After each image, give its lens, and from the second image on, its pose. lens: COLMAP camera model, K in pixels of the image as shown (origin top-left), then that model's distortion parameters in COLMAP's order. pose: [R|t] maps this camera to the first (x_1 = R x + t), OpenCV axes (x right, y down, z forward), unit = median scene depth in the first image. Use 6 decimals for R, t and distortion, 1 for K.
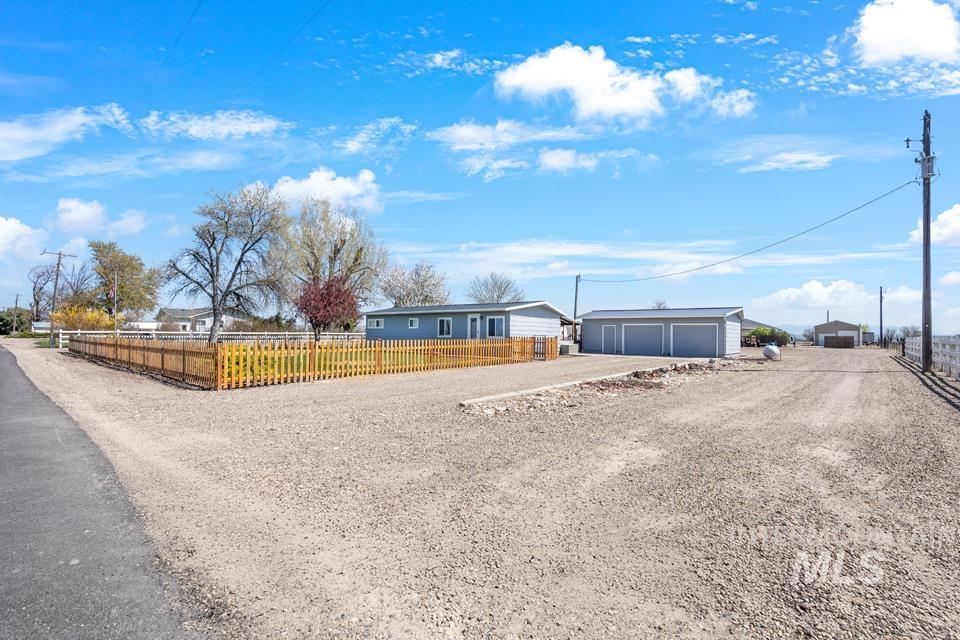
lens RADIAL K [[437.8, 0, 482.7], [0, 437.8, 323.1], [0, 0, 1]] dist [-0.001660, -0.000094]
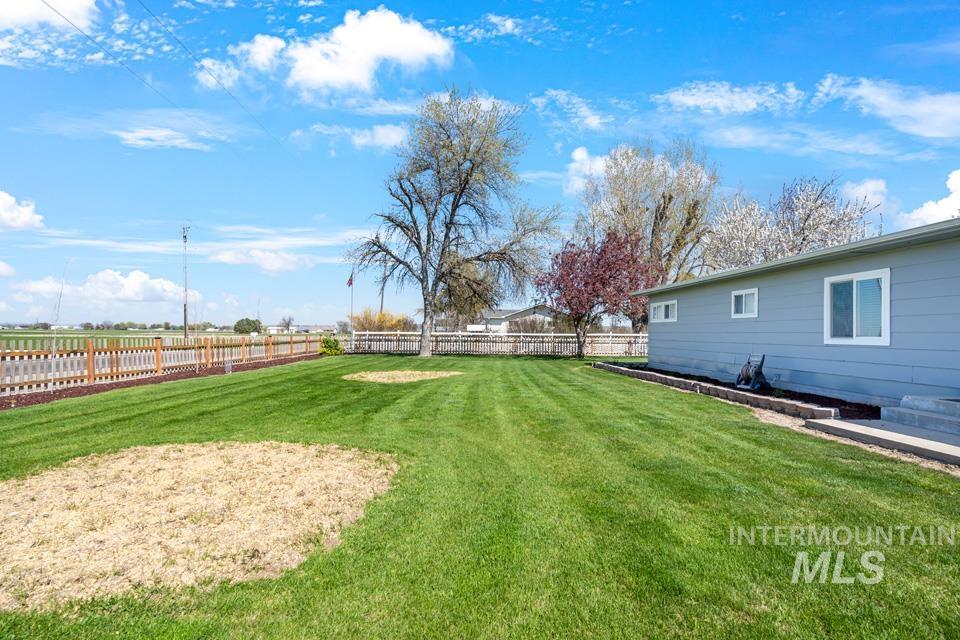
lens RADIAL K [[437.8, 0, 482.7], [0, 437.8, 323.1], [0, 0, 1]] dist [-0.001660, -0.000094]
pose [[0.678876, -0.020216, -0.733974, -0.041554], [0.012844, 0.999795, -0.015658, 0.019330], [0.734140, 0.001202, 0.678997, 0.610632]]
